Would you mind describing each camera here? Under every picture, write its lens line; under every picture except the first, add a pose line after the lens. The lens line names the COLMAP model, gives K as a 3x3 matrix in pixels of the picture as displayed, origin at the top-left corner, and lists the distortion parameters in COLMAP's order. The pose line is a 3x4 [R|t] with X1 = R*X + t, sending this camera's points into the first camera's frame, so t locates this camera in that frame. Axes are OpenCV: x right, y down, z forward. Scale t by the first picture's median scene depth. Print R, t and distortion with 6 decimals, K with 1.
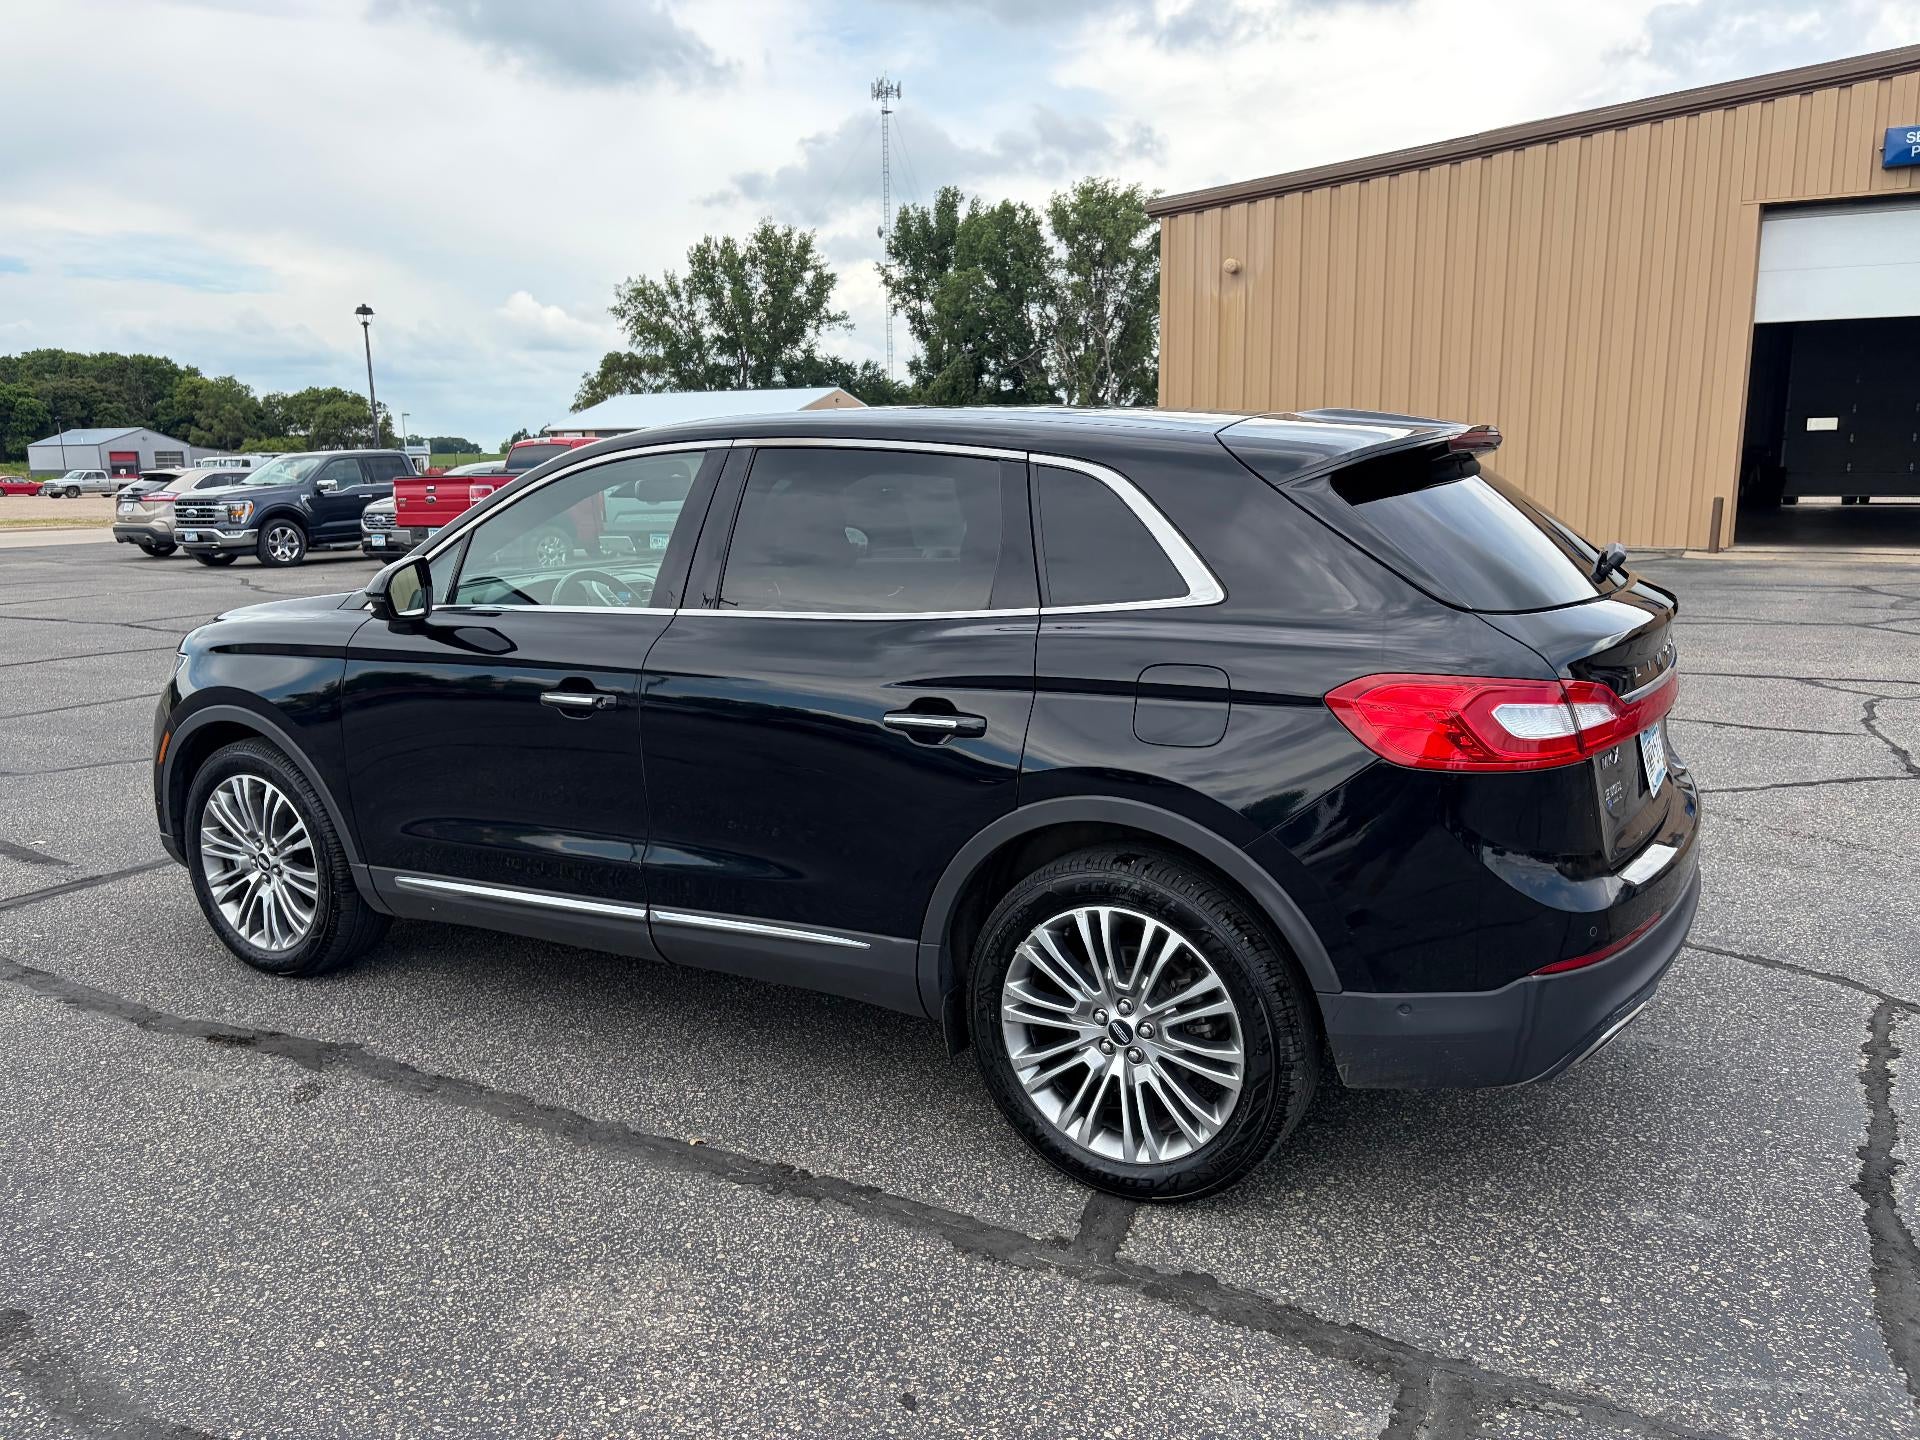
lens RADIAL K [[1497.0, 0, 960.0], [0, 1497.0, 720.0], [0, 0, 1]] dist [0.033042, -0.003559]
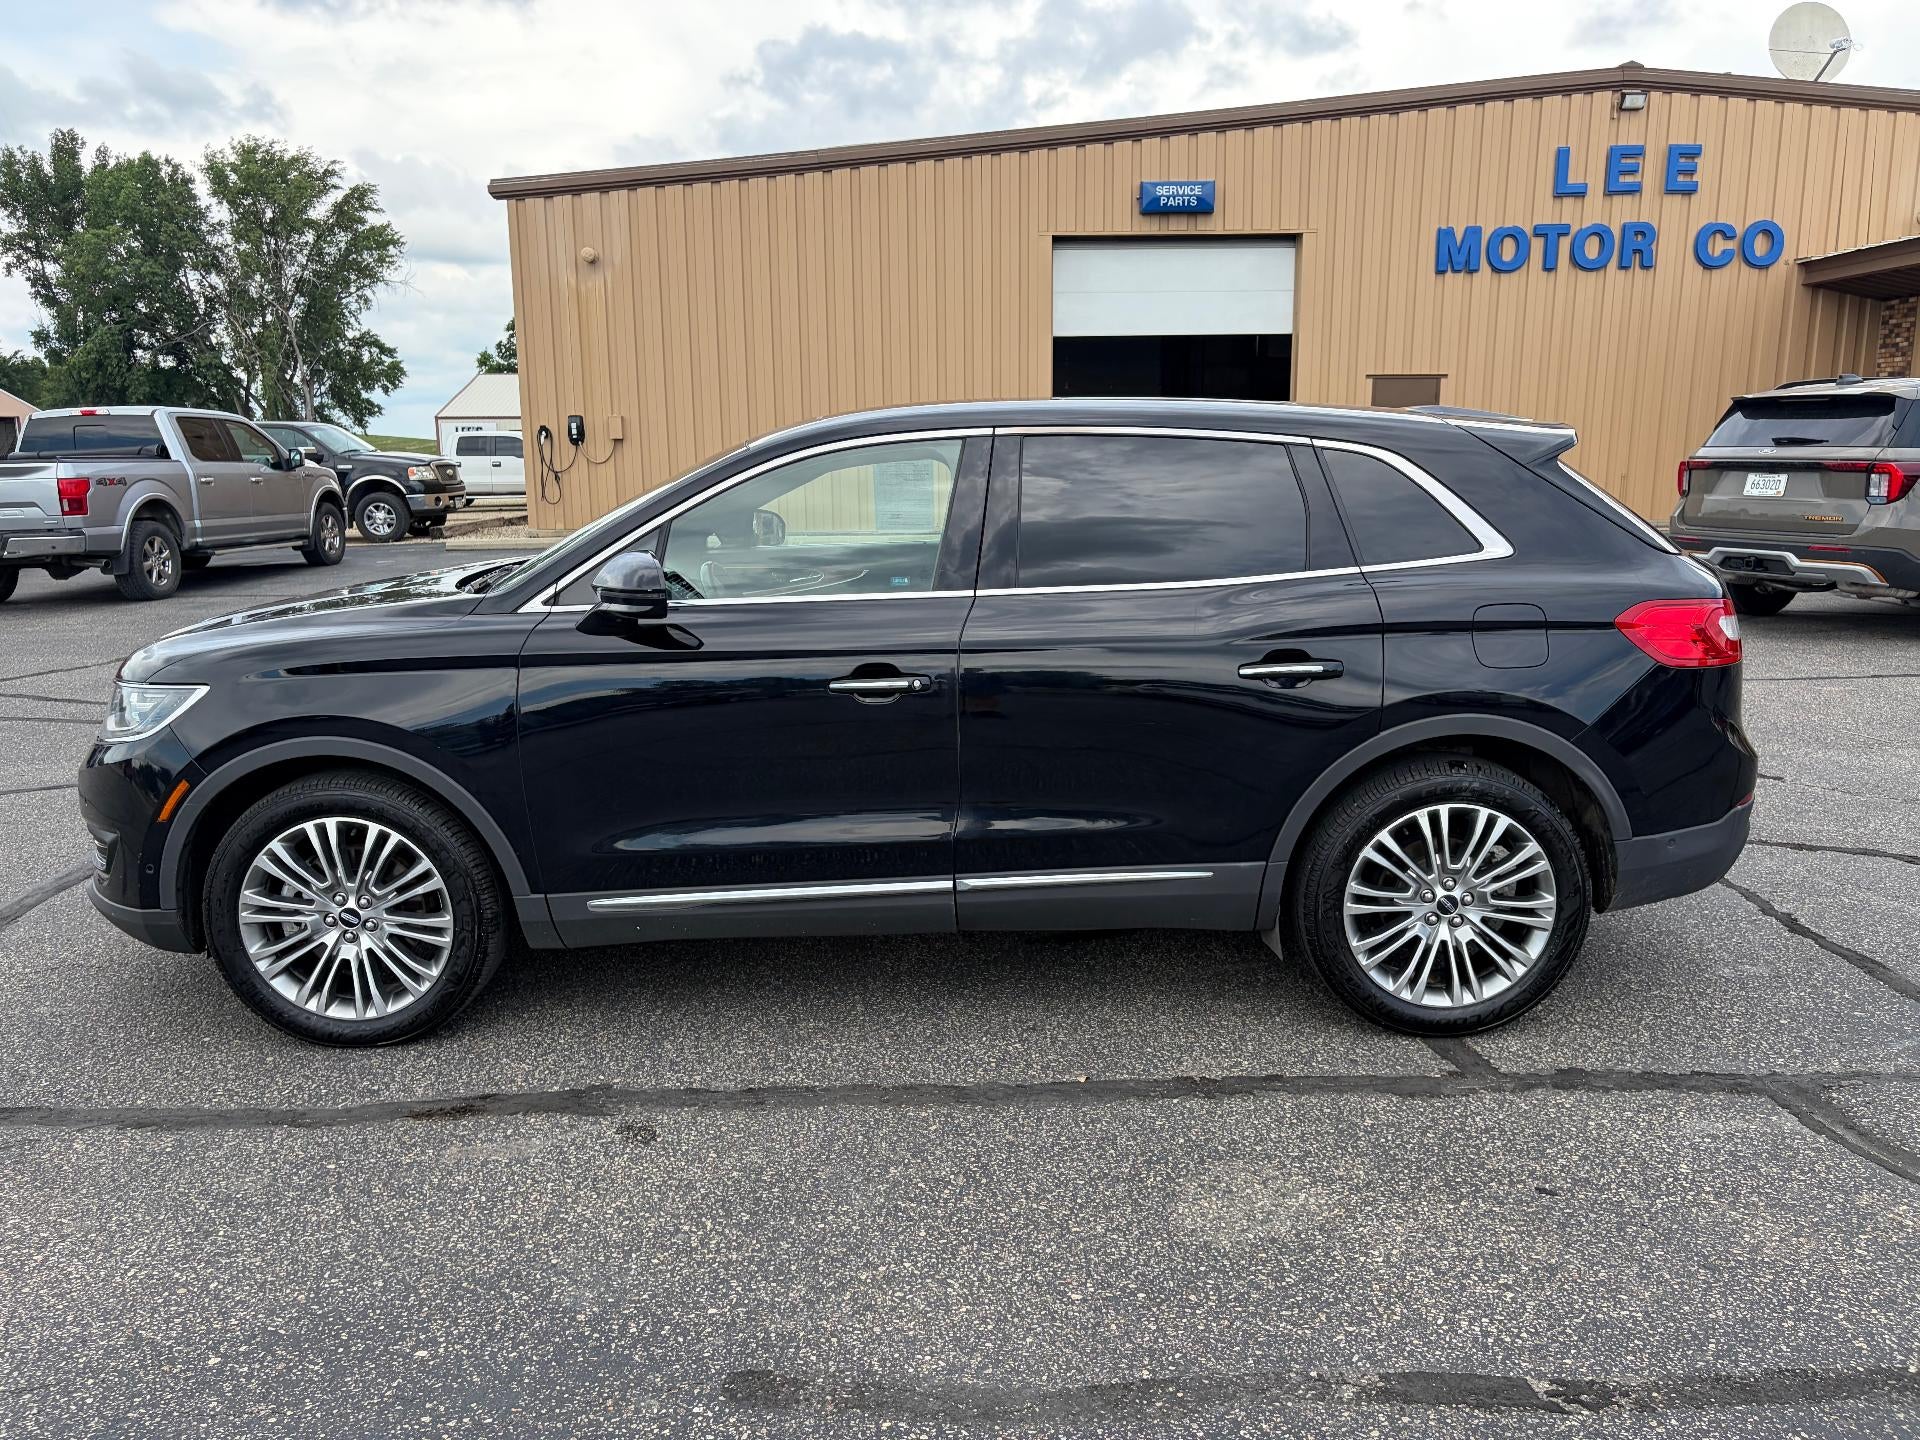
lens RADIAL K [[1458.3, 0, 947.0], [0, 1458.3, 727.8], [0, 0, 1]] dist [0.027337, -0.008312]
pose [[0.858593, -0.098516, 0.503104, -0.622175], [0.089342, 0.995099, 0.042387, -0.019911], [-0.504814, 0.008555, 0.863186, 0.113436]]
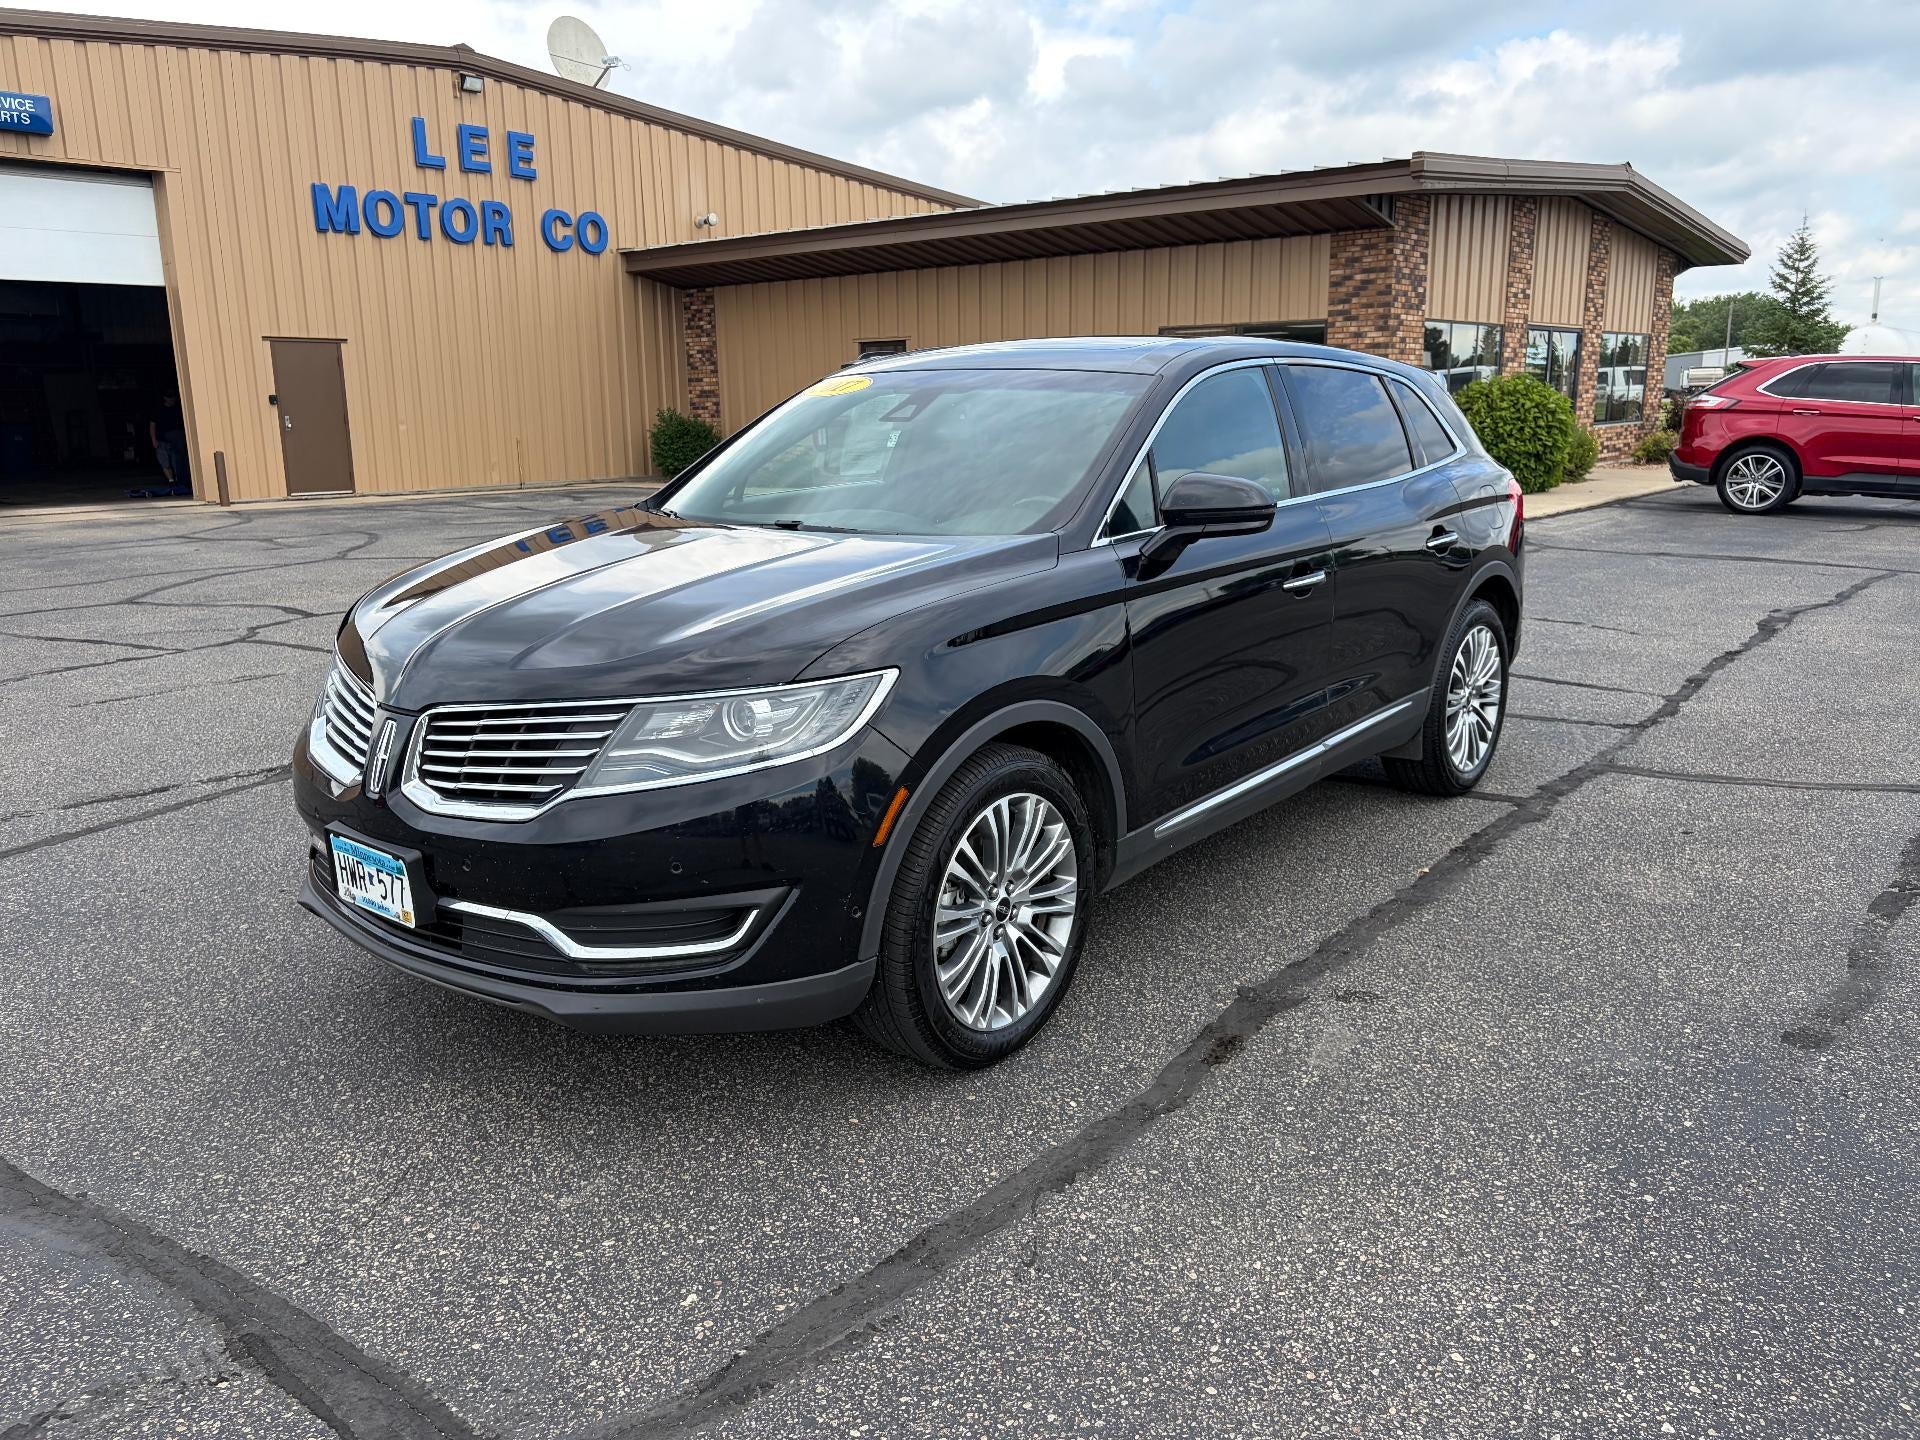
lens RADIAL K [[1474.0, 0, 966.4], [0, 1474.0, 723.5], [0, 0, 1]] dist [0.025361, -0.004447]
pose [[0.135961, -0.207032, 0.968841, -1.242301], [0.183722, 0.966228, 0.180692, -0.141342], [-0.973530, 0.153431, 0.169405, 0.944609]]
